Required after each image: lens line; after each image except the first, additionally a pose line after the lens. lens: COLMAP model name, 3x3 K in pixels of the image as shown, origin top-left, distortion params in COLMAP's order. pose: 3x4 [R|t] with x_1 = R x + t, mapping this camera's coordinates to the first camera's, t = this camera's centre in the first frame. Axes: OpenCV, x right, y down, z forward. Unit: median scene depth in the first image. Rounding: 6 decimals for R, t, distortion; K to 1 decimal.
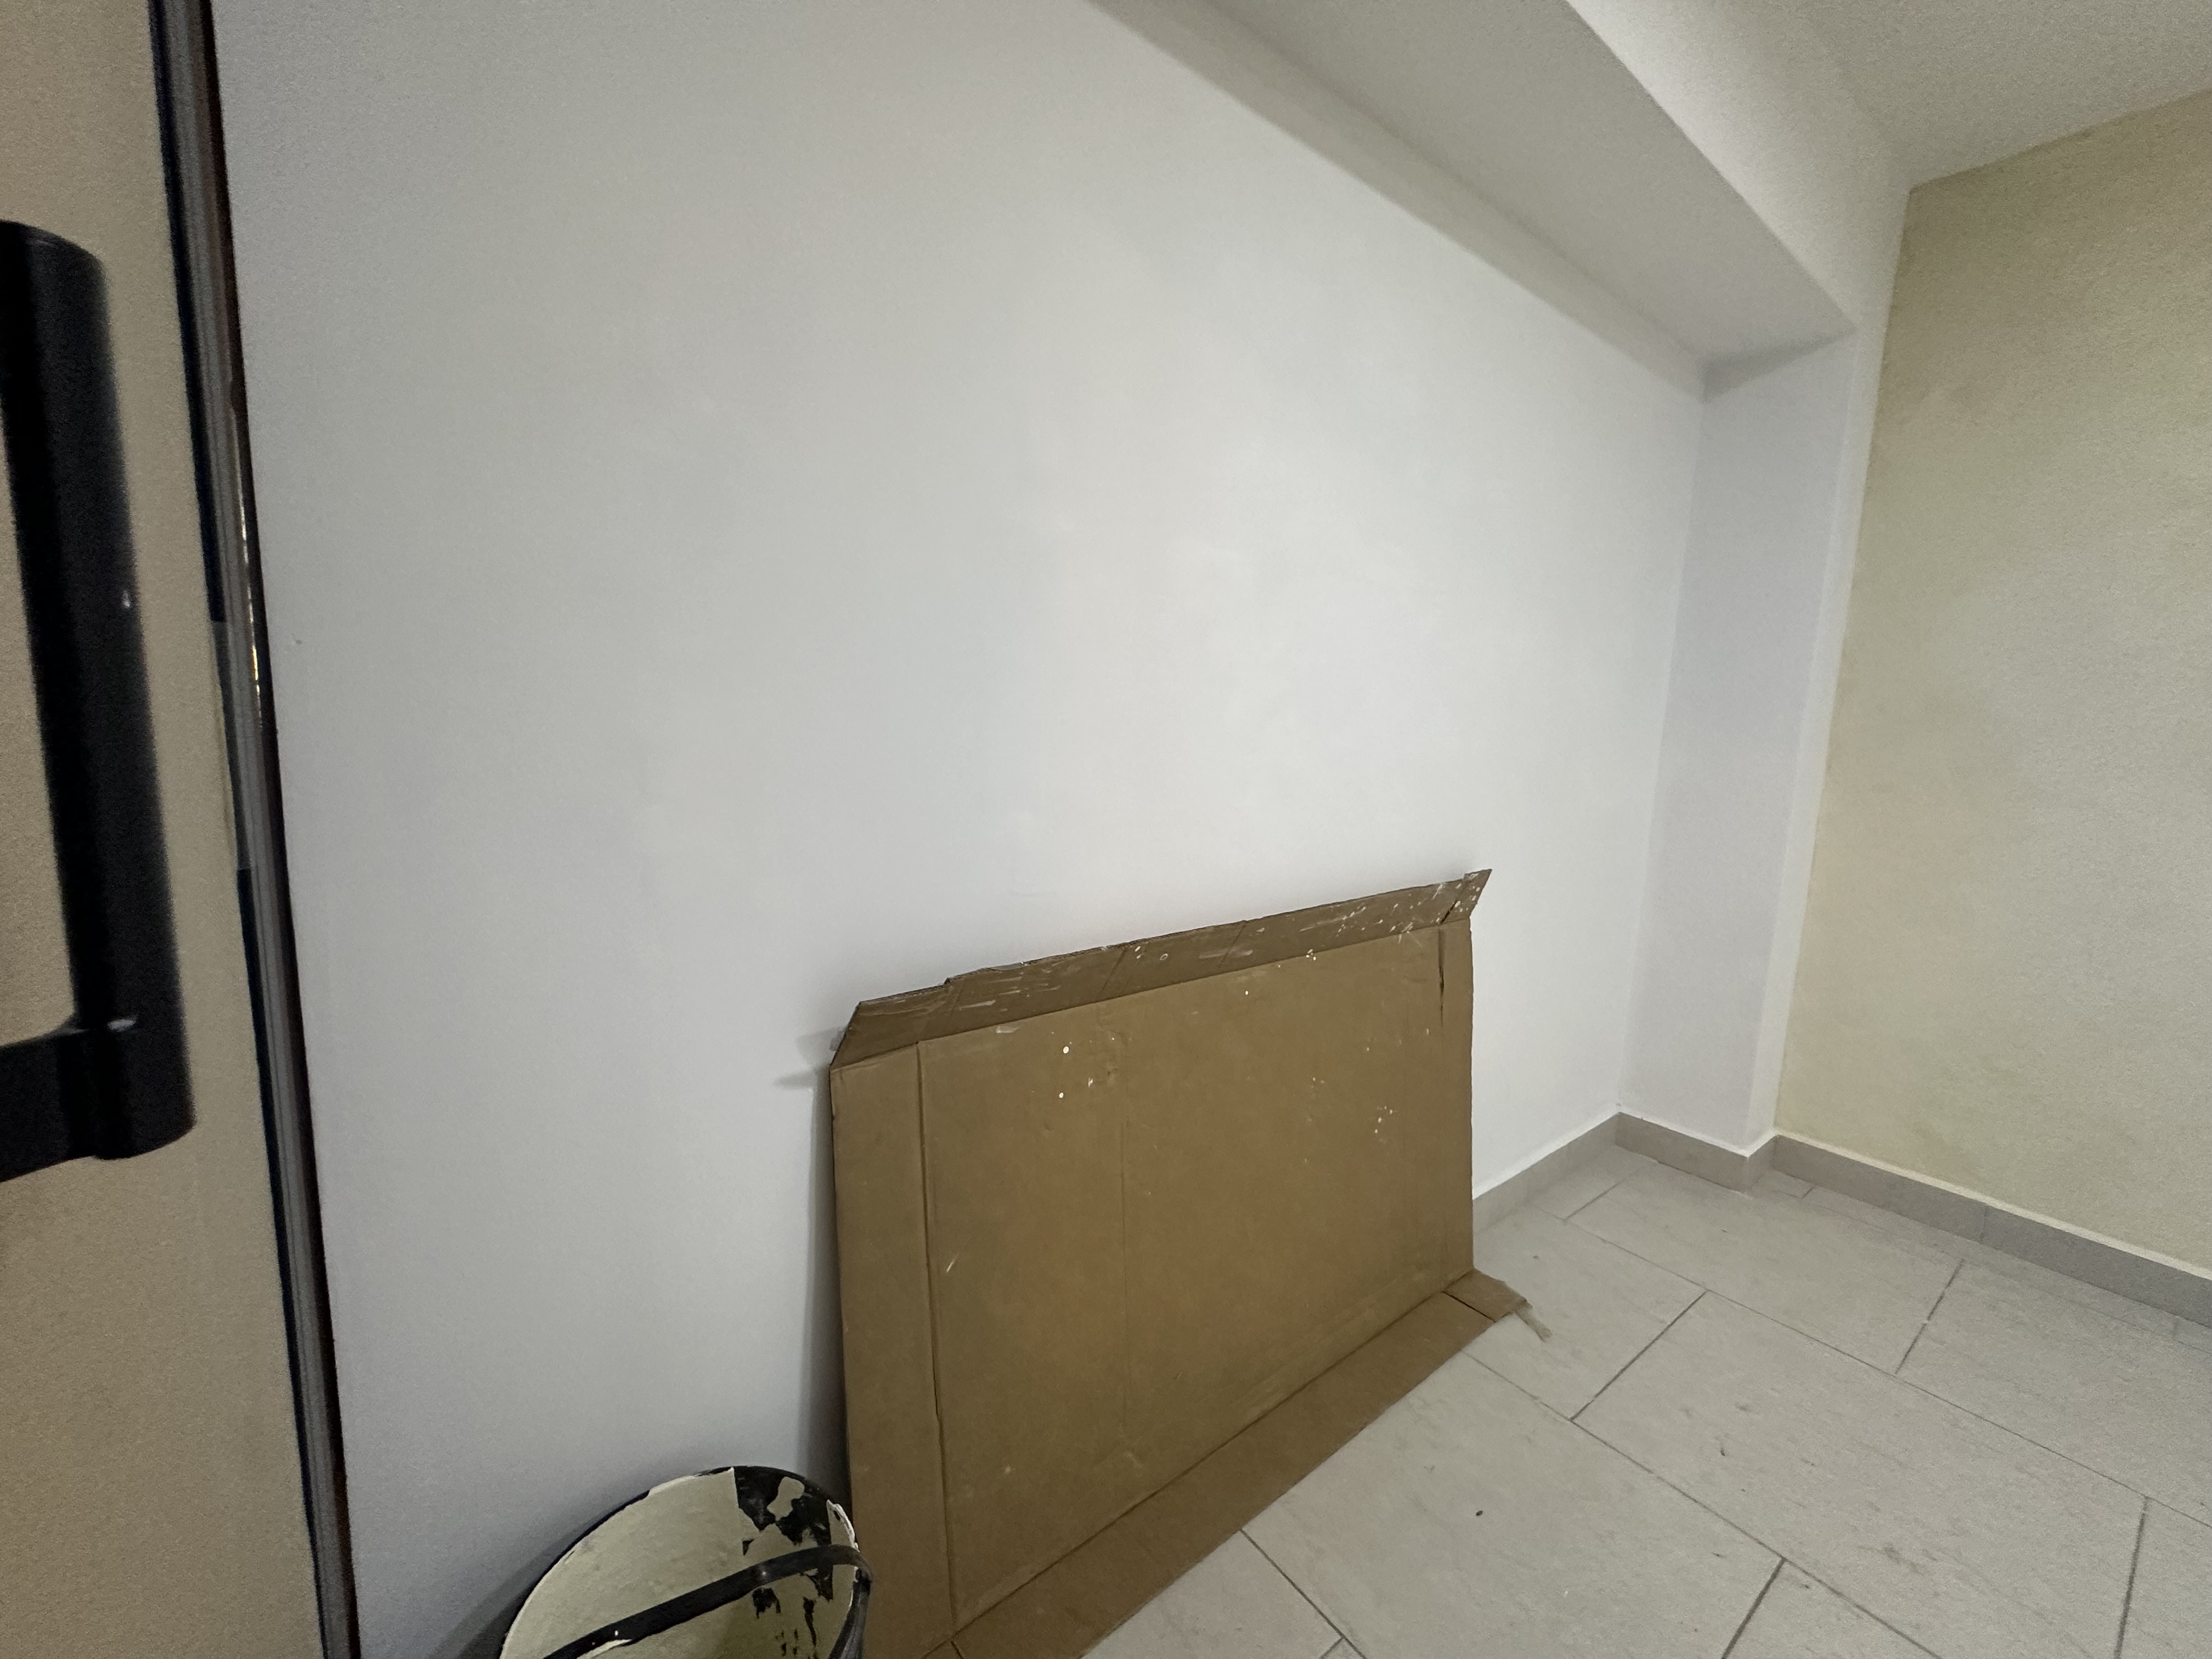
lens RADIAL K [[905.7, 0, 1119.9], [0, 905.7, 818.7], [0, 0, 1]] dist [-0.015255, 0.013134]
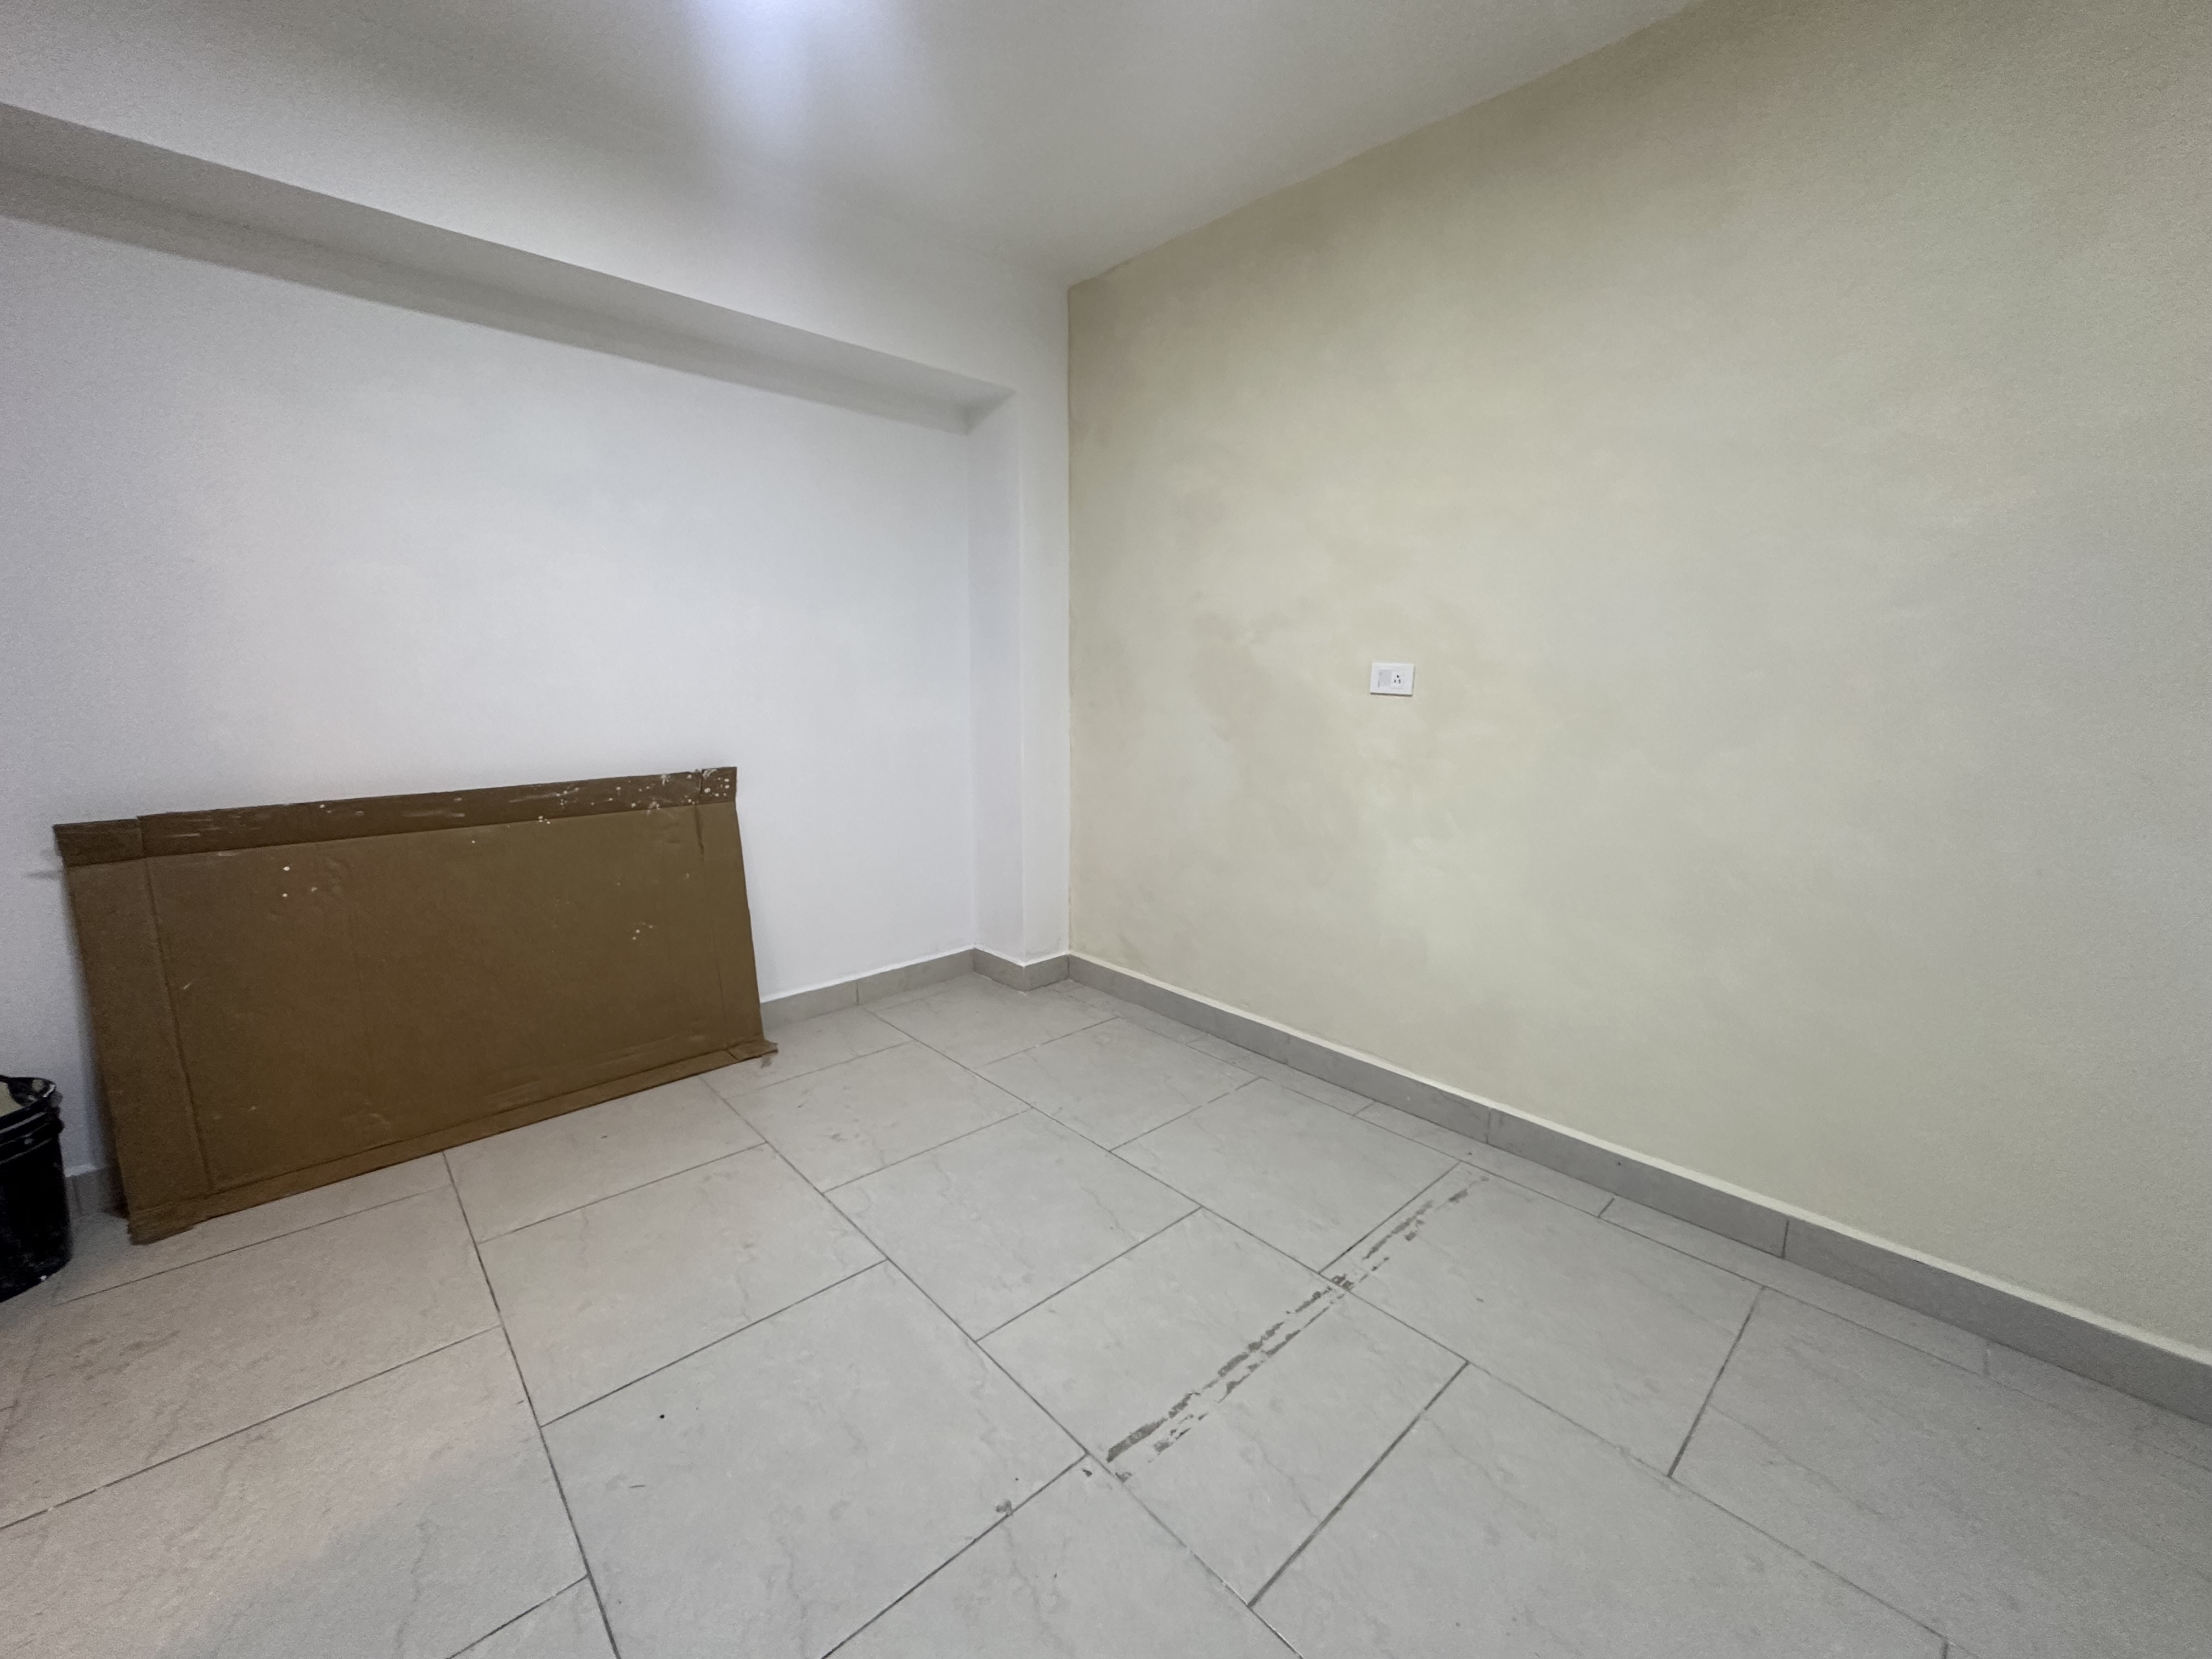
lens RADIAL K [[887.6, 0, 1106.0], [0, 887.6, 829.5], [0, 0, 1]] dist [-0.004140, -0.000066]
pose [[0.995628, -0.044415, 0.082170, 0.951282], [0.040129, 0.997783, 0.053098, 0.112843], [-0.084346, -0.049568, 0.995203, -0.545473]]
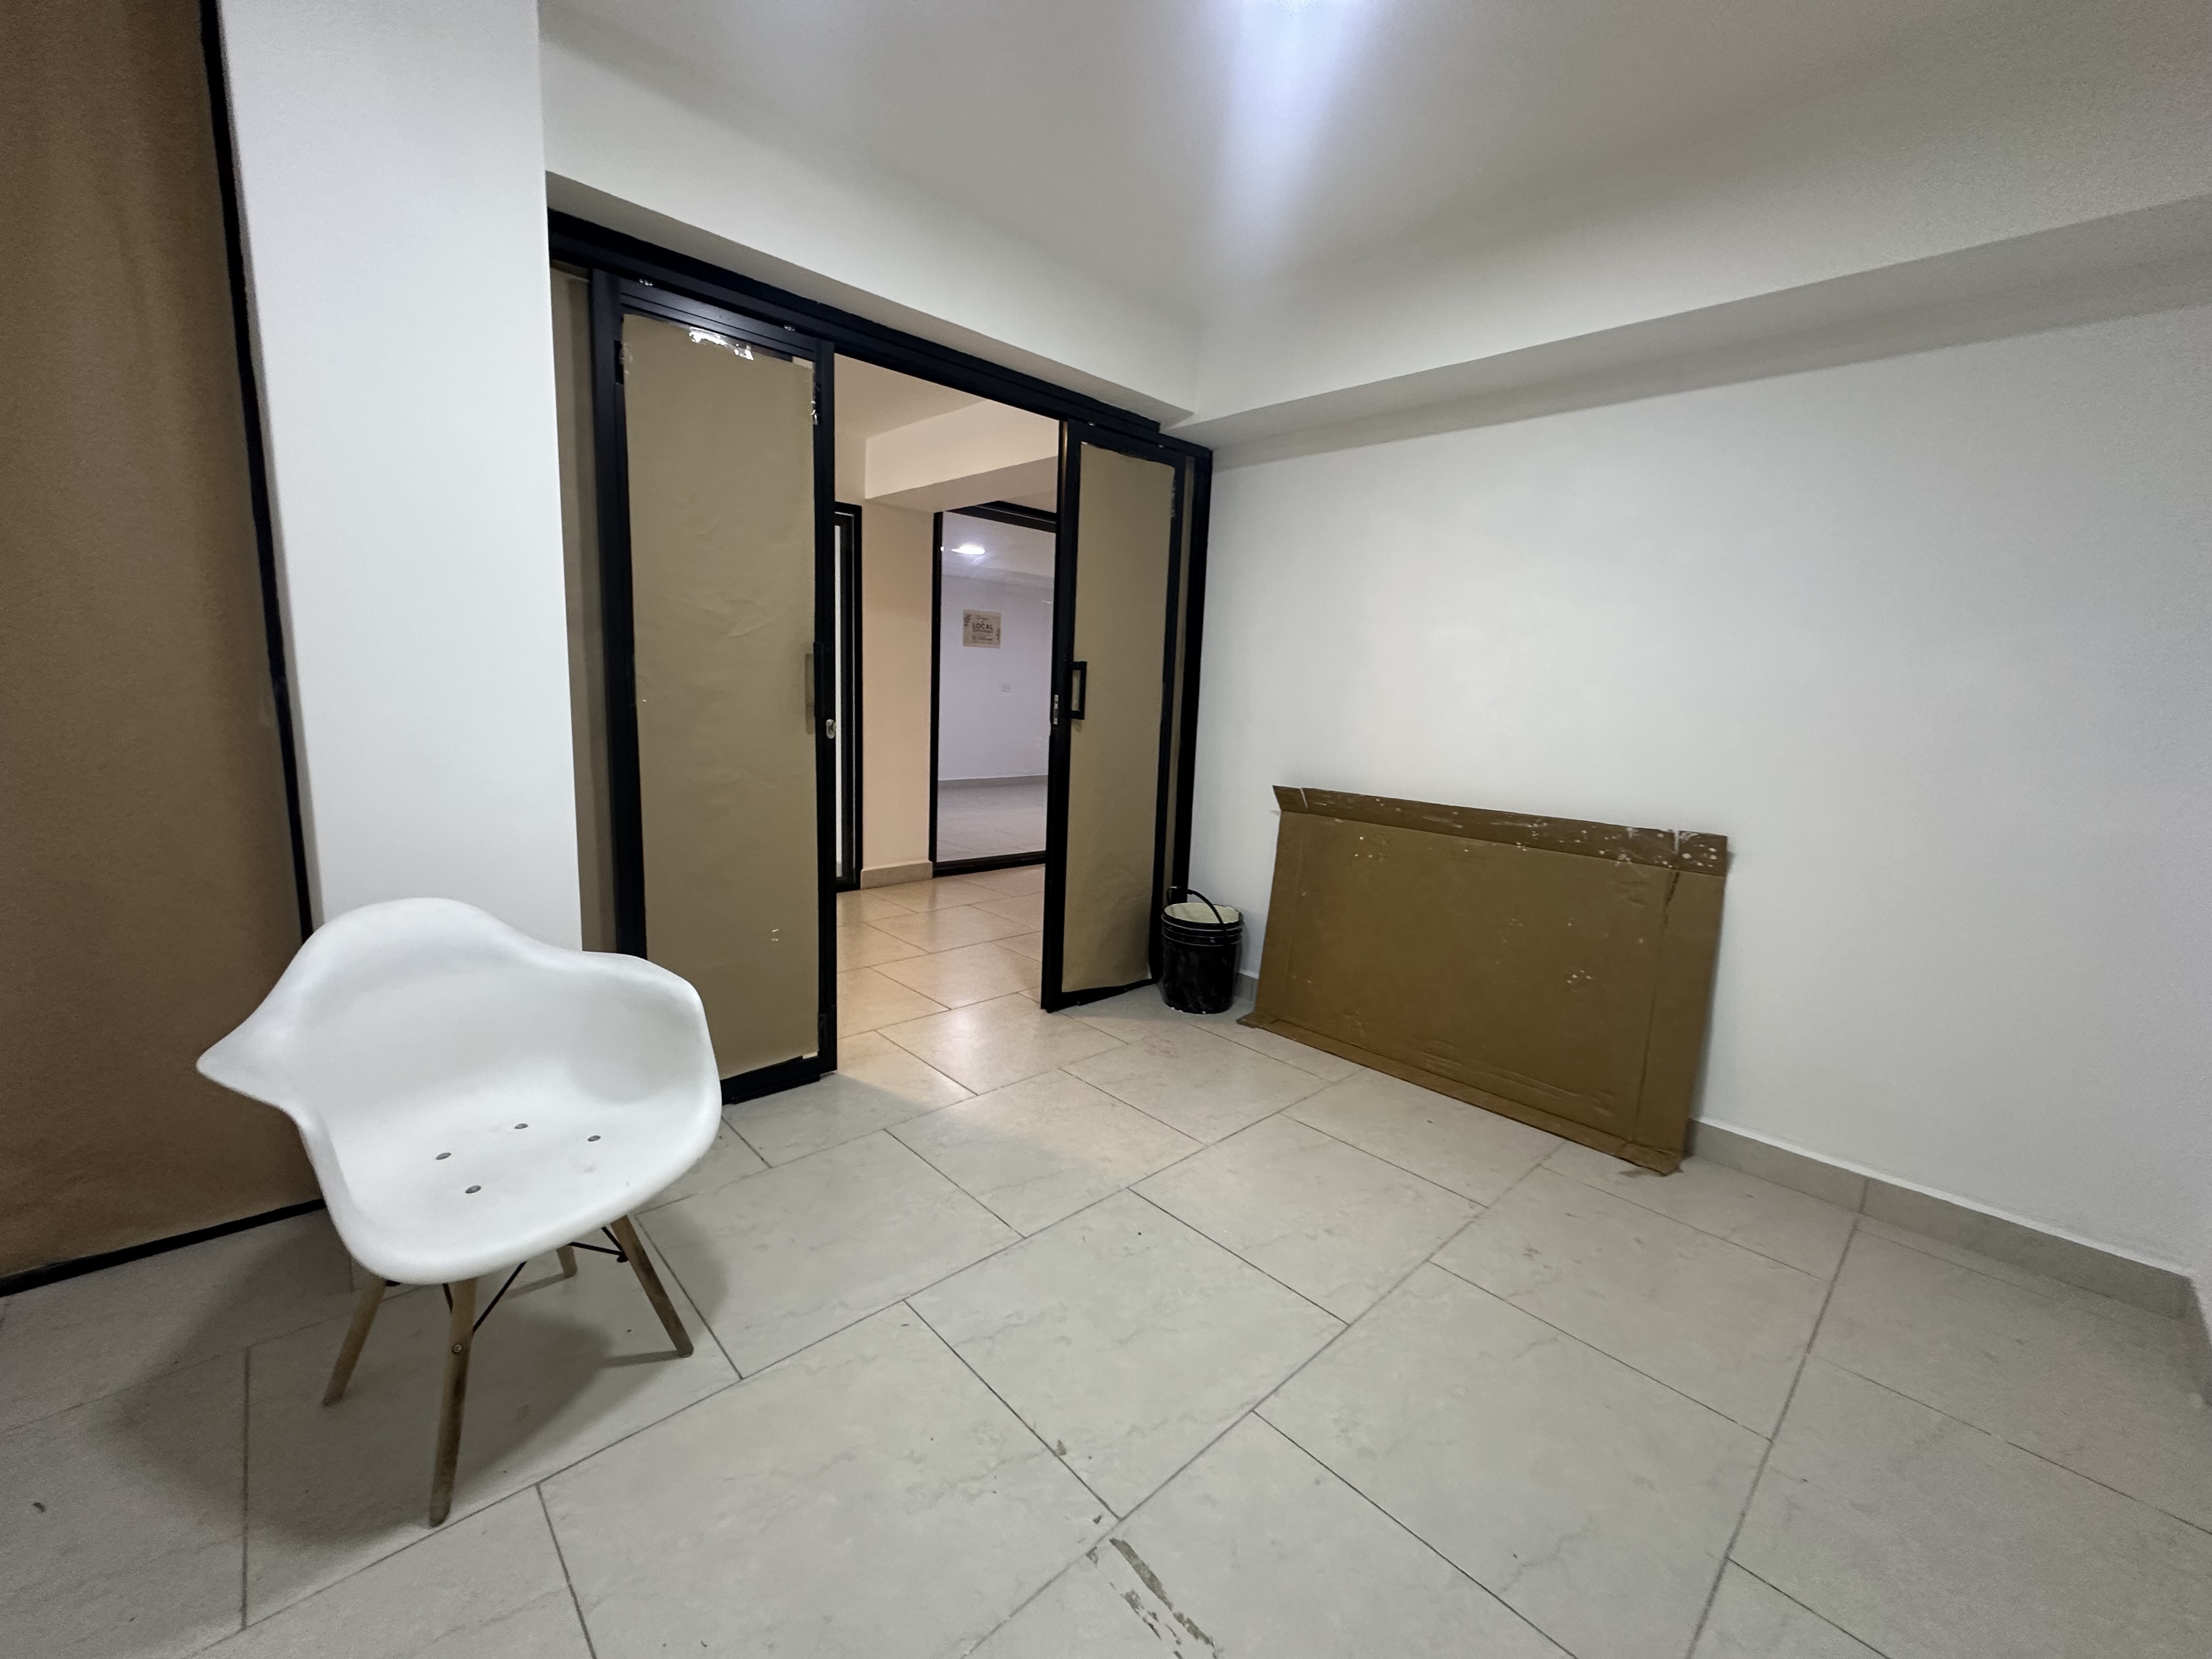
lens RADIAL K [[881.8, 0, 1106.0], [0, 881.8, 829.5], [0, 0, 1]] dist [-0.001179, 0.000031]
pose [[0.101844, 0.128938, -0.986409, 1.619898], [-0.164989, 0.980022, 0.111069, 0.056597], [0.981023, 0.151435, 0.121083, 0.010881]]
